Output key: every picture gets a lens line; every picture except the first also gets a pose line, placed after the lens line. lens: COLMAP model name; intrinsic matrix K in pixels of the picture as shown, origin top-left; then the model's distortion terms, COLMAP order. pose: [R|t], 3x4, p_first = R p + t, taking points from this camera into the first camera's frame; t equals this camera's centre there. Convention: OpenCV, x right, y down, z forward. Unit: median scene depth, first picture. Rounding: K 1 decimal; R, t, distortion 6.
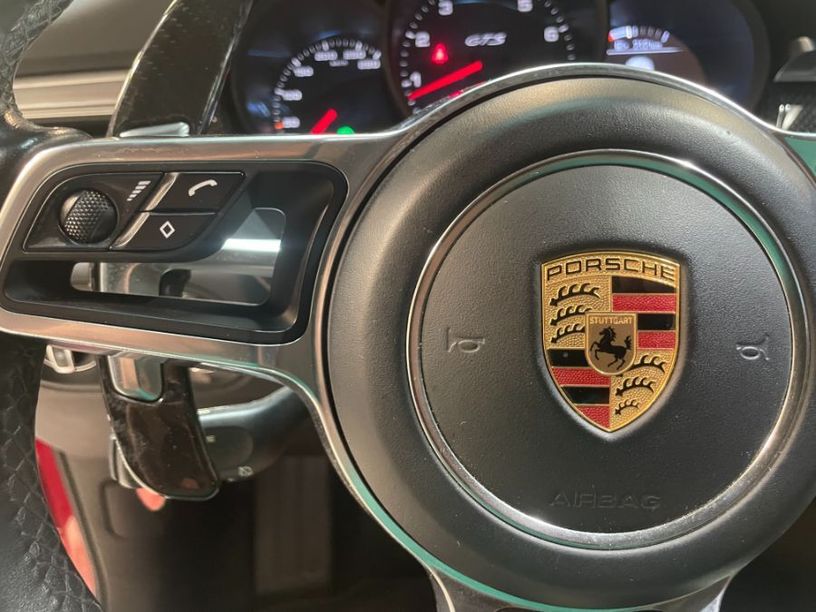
lens RADIAL K [[620.3, 0, 403.8], [0, 620.3, 306.9], [0, 0, 1]] dist [0.092412, -0.126534]
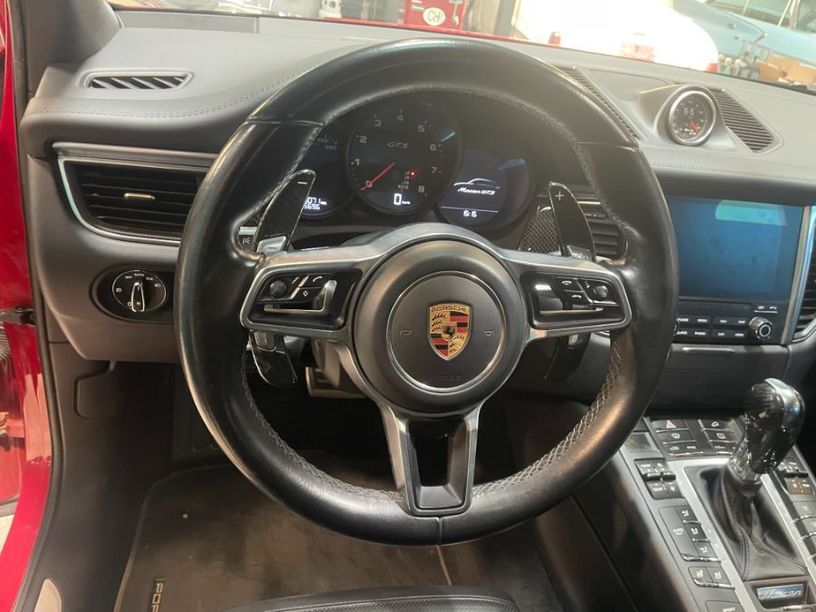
lens RADIAL K [[651.3, 0, 408.1], [0, 651.3, 312.4], [0, 0, 1]] dist [0.009771, -0.042542]
pose [[0.975873, -0.005240, 0.218275, -0.248124], [-0.026416, 0.989535, 0.141856, -0.206632], [-0.216734, -0.144199, 0.965522, -0.891087]]
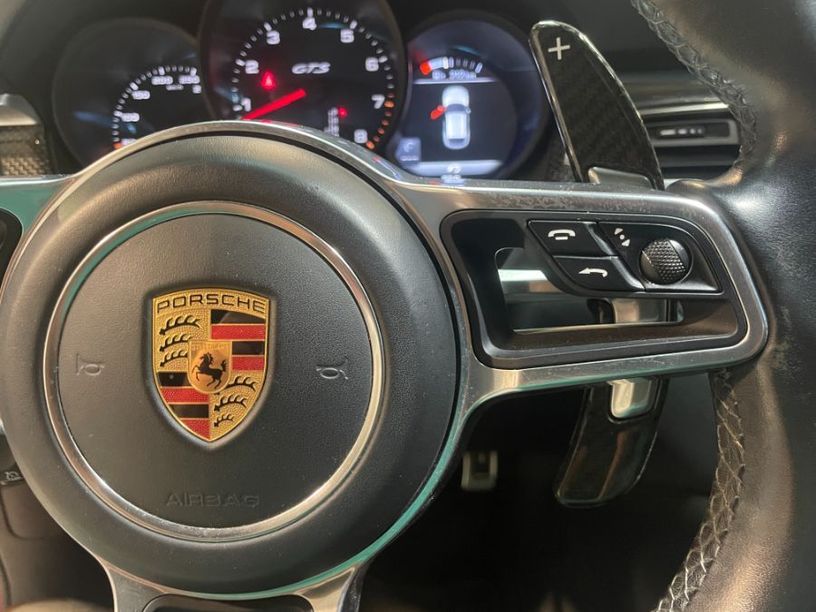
lens RADIAL K [[620.3, 0, 409.8], [0, 620.3, 304.8], [0, 0, 1]] dist [0.092412, -0.126534]
pose [[0.999620, -0.000945, 0.027544, 0.267143], [0.000908, 0.999999, 0.001363, -0.023537], [-0.027545, -0.001337, 0.999620, -0.073053]]
